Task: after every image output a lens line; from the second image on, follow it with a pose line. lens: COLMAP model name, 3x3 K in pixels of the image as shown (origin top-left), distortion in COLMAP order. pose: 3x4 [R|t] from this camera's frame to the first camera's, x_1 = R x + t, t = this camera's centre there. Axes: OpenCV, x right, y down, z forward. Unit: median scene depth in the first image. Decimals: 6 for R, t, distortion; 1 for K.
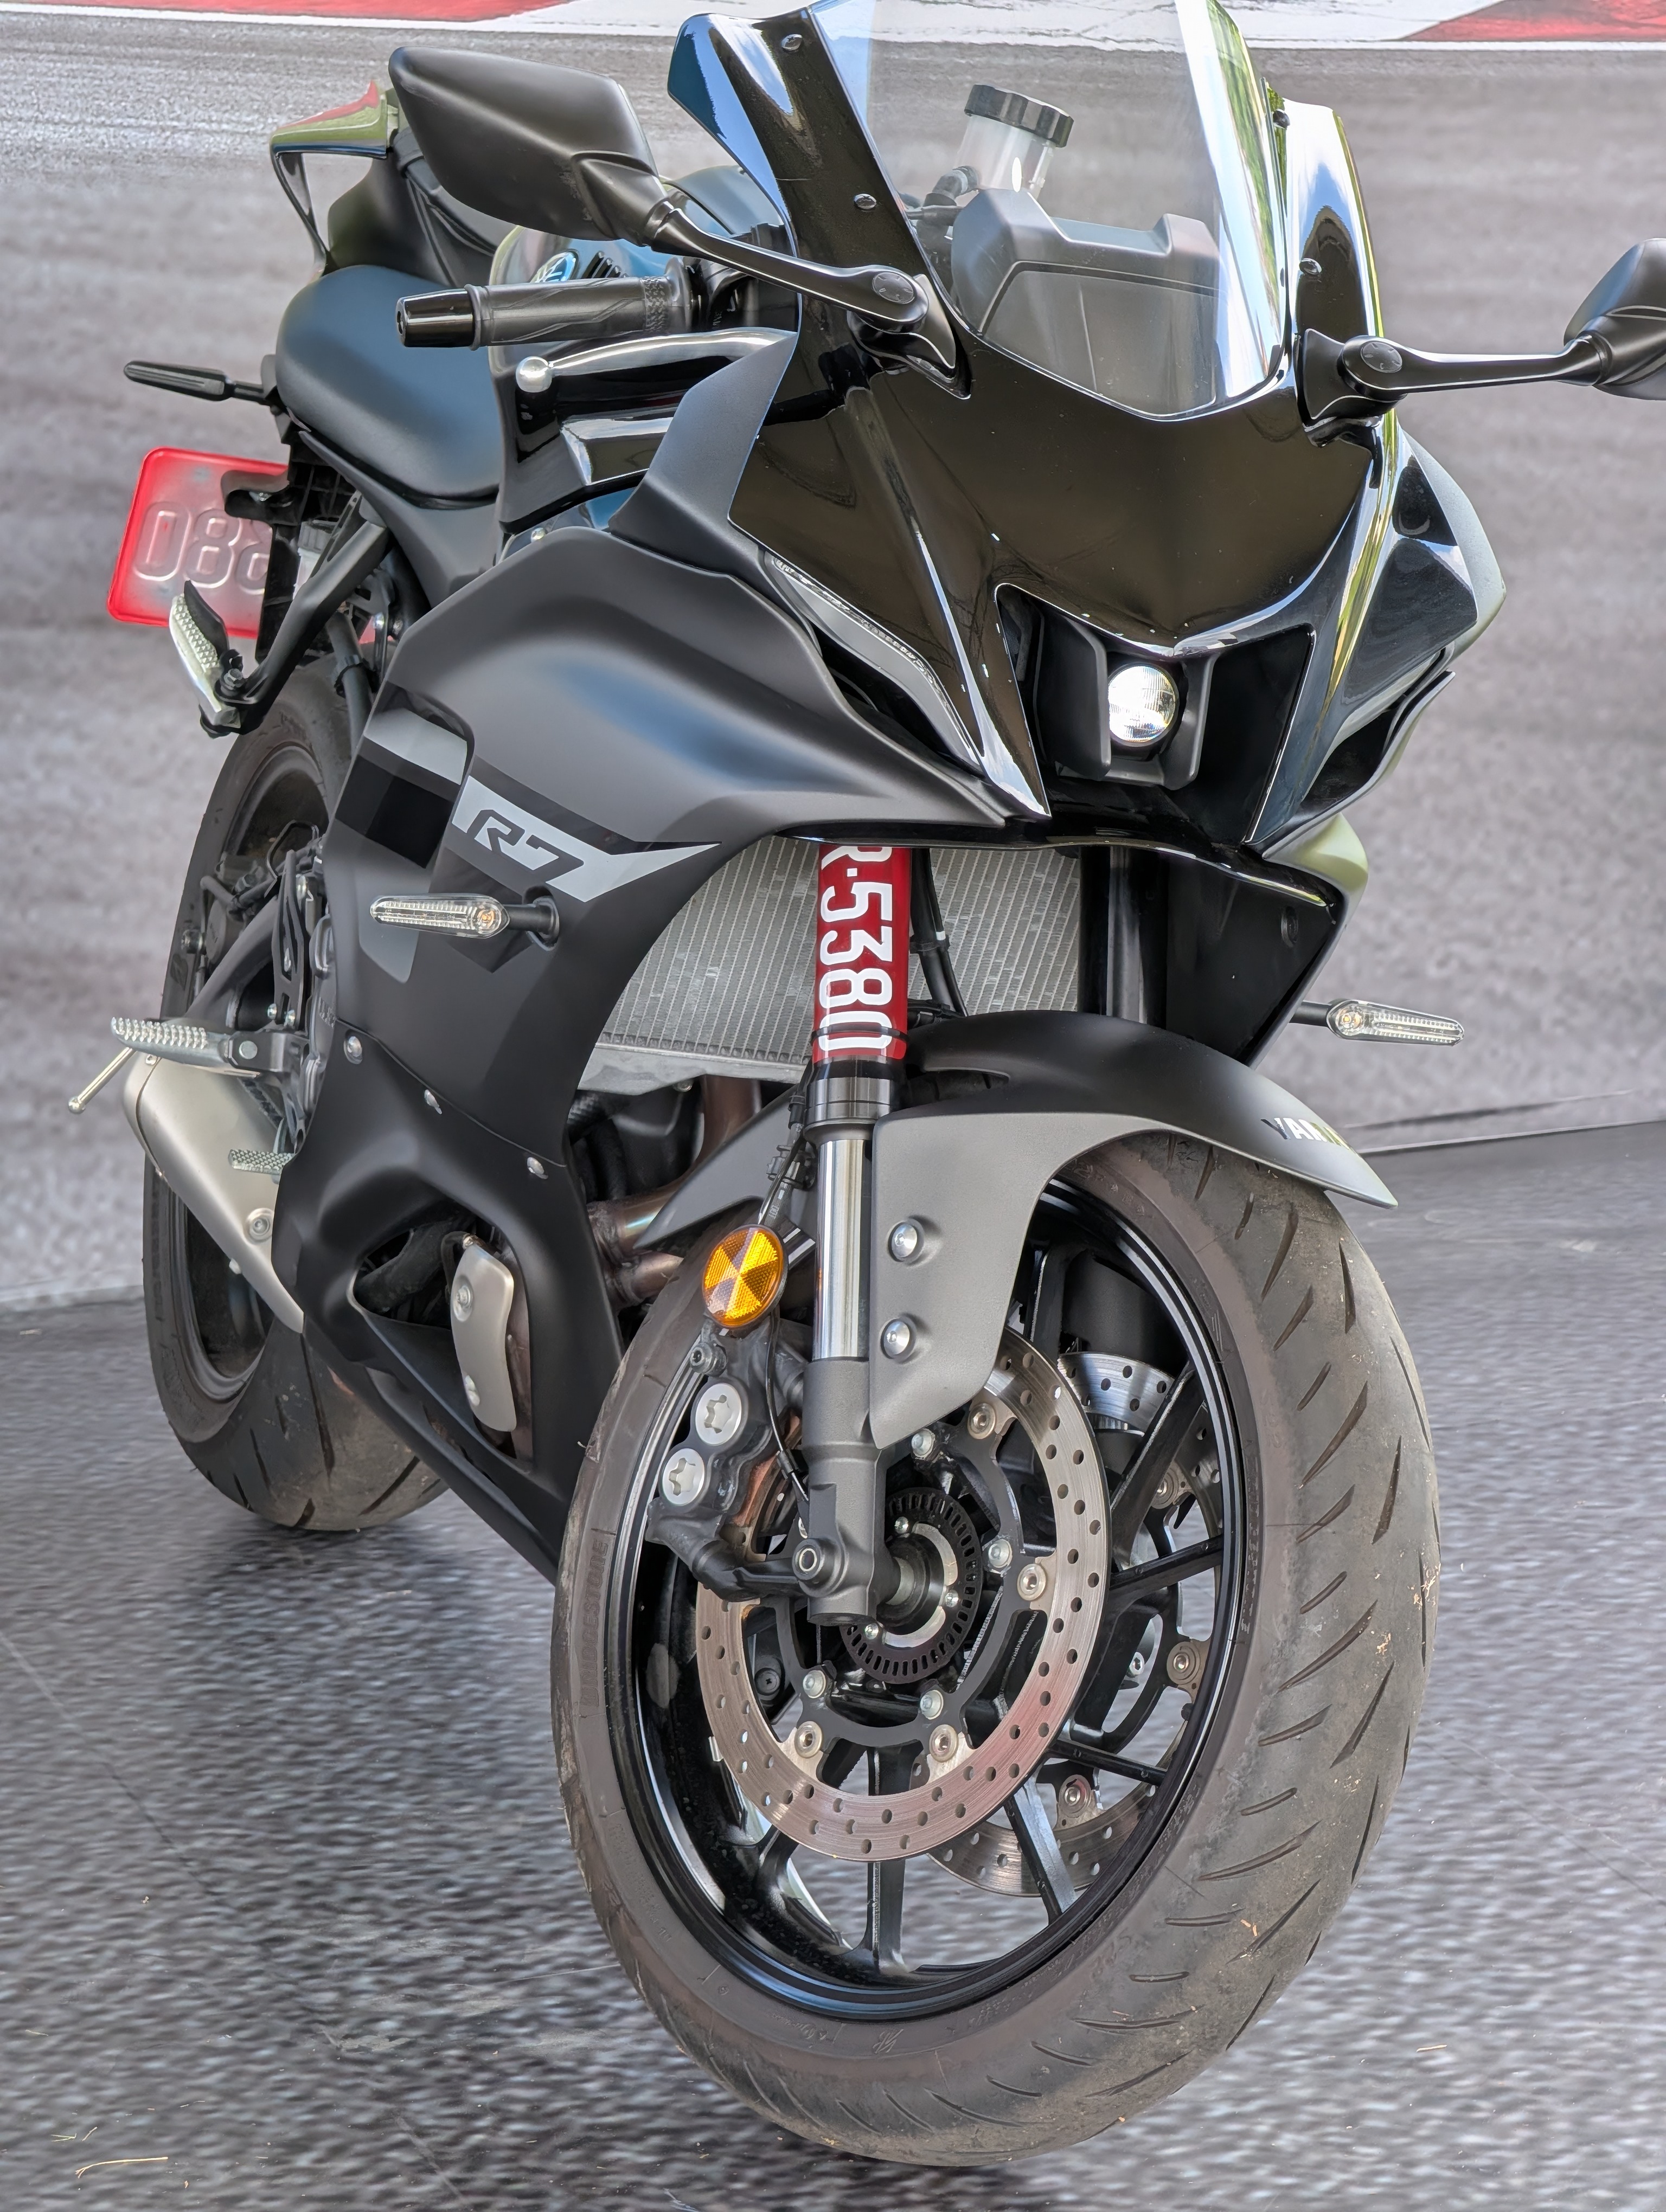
lens RADIAL K [[8143.2, 0, 837.9], [0, 8143.2, 1104.5], [0, 0, 1]] dist [0.296843, 0.000000]
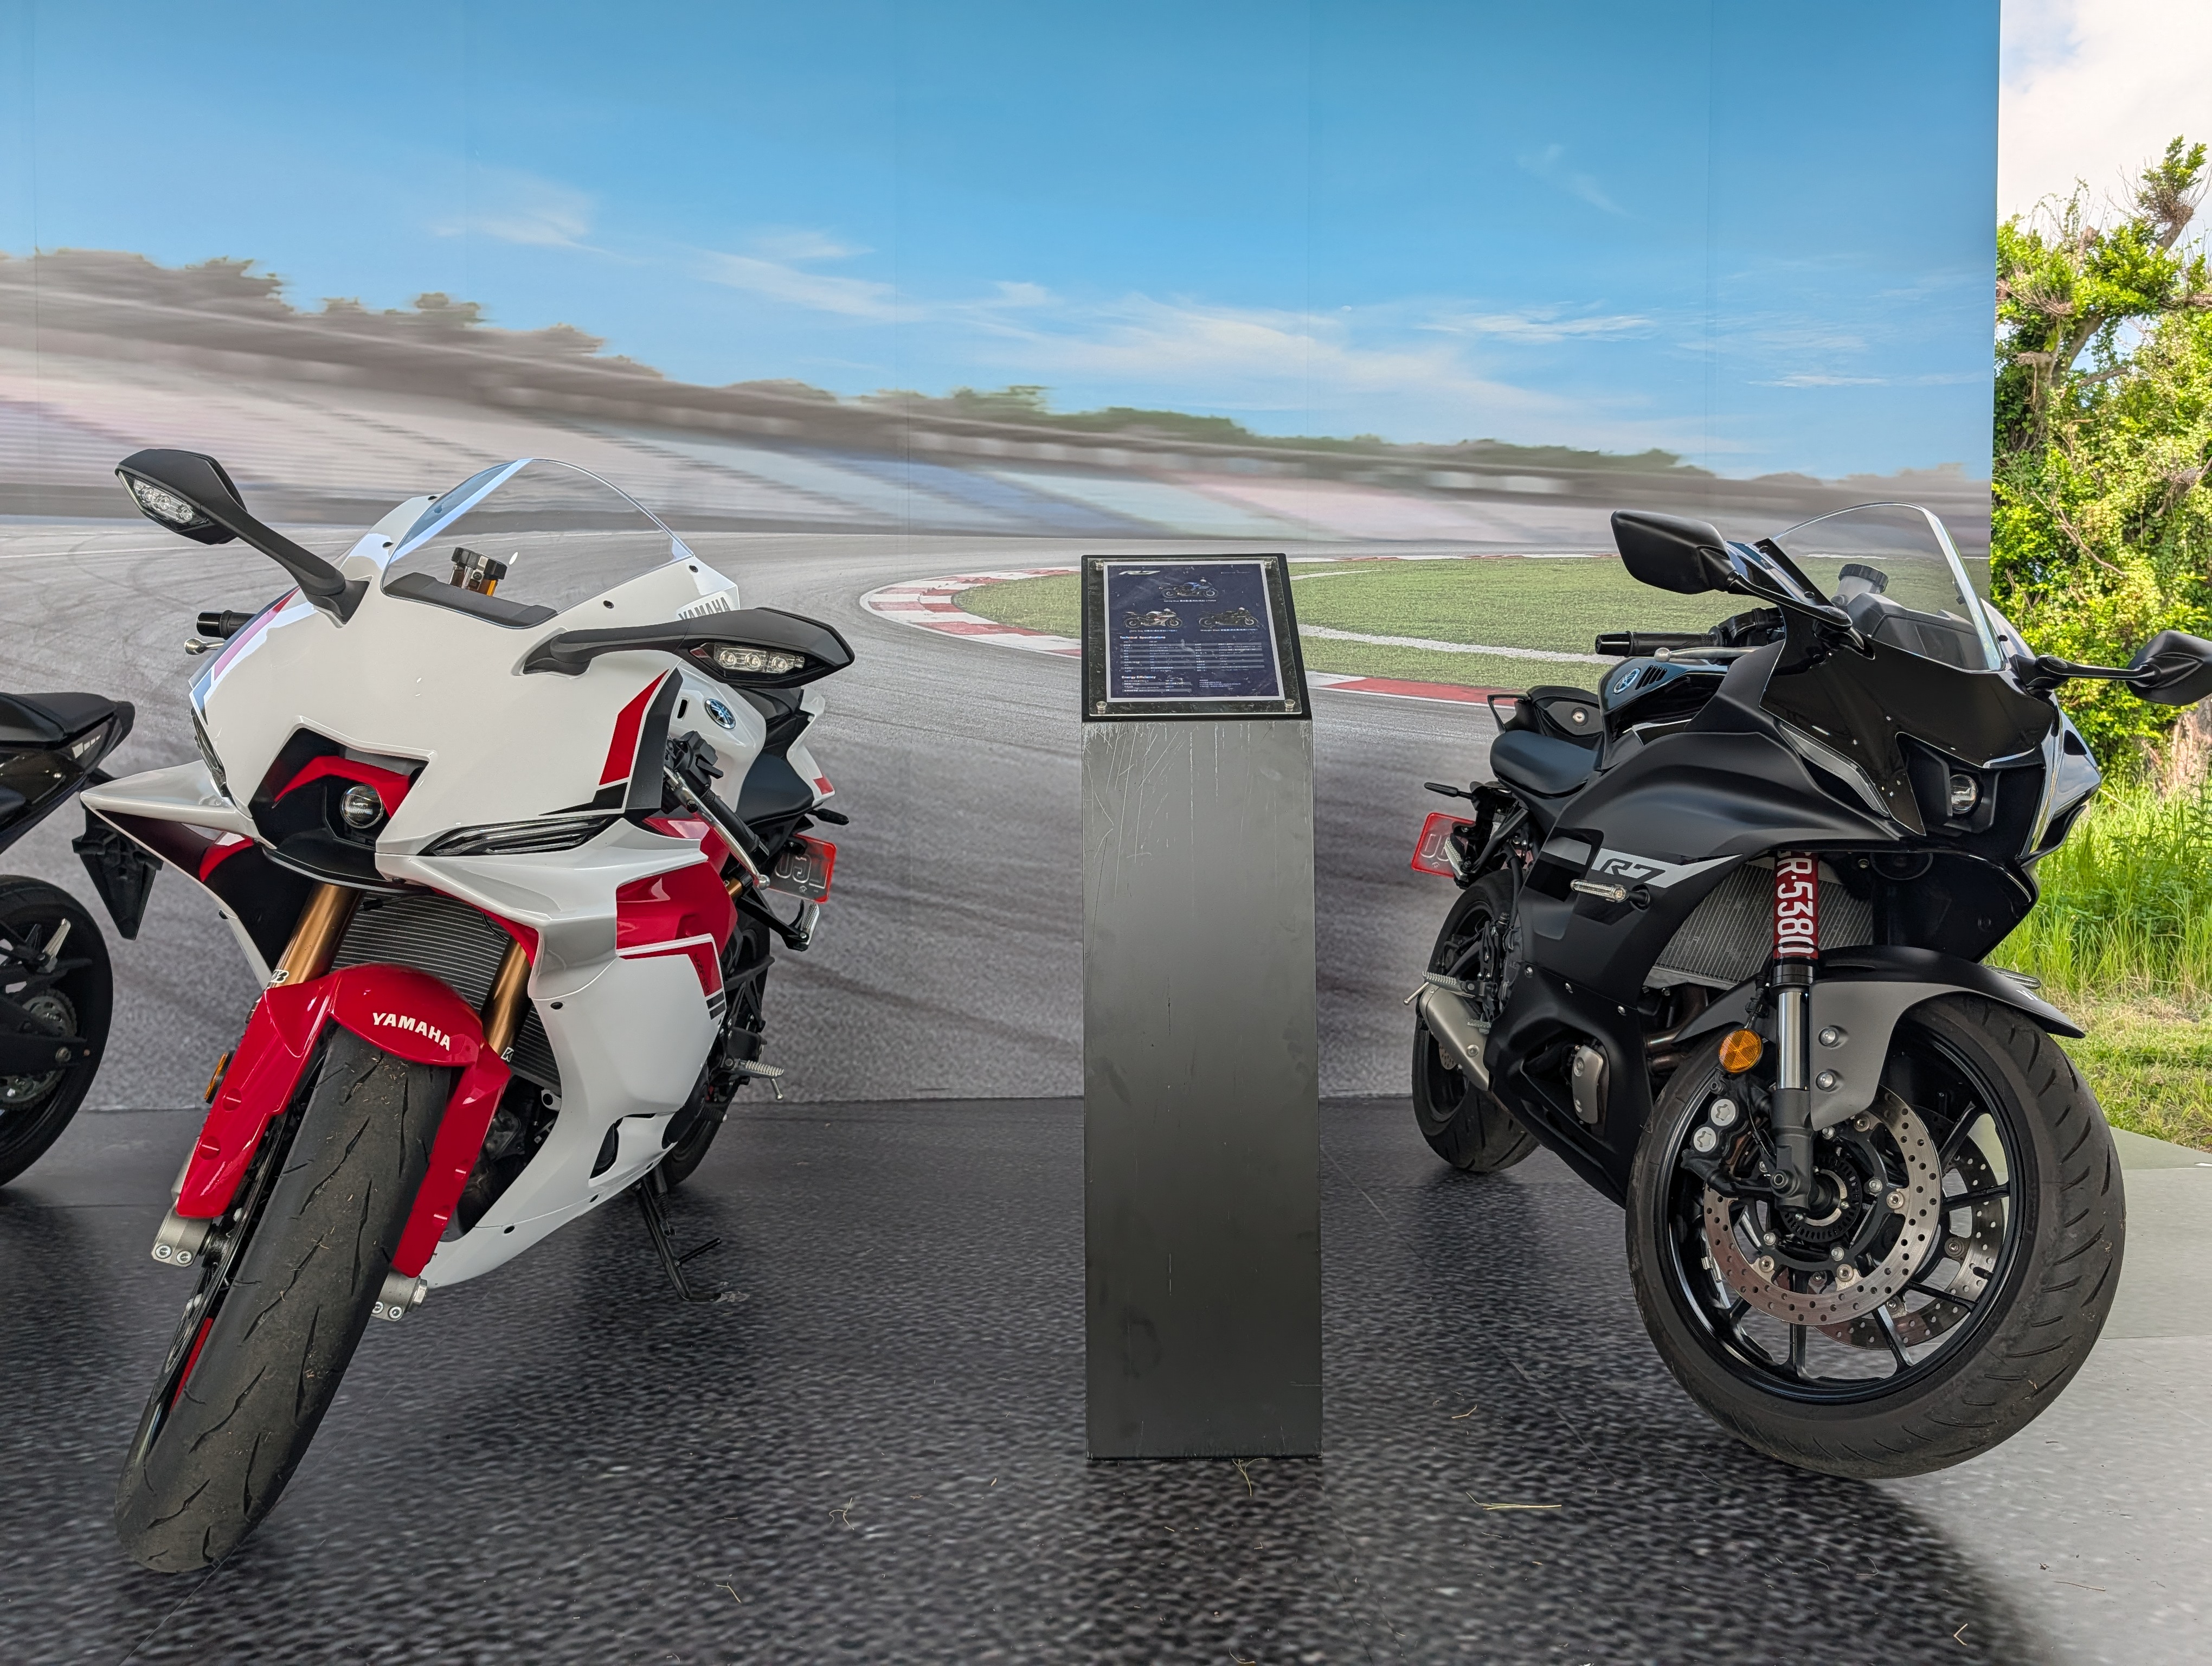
lens RADIAL K [[1512.2, 0, 1114.8], [0, 1512.2, 876.0], [0, 0, 1]] dist [0.019097, -0.001838]
pose [[0.971591, 0.050656, -0.231183, -0.084191], [-0.087606, 0.984416, -0.152480, 0.052229], [0.219856, 0.168402, 0.960887, 0.544231]]
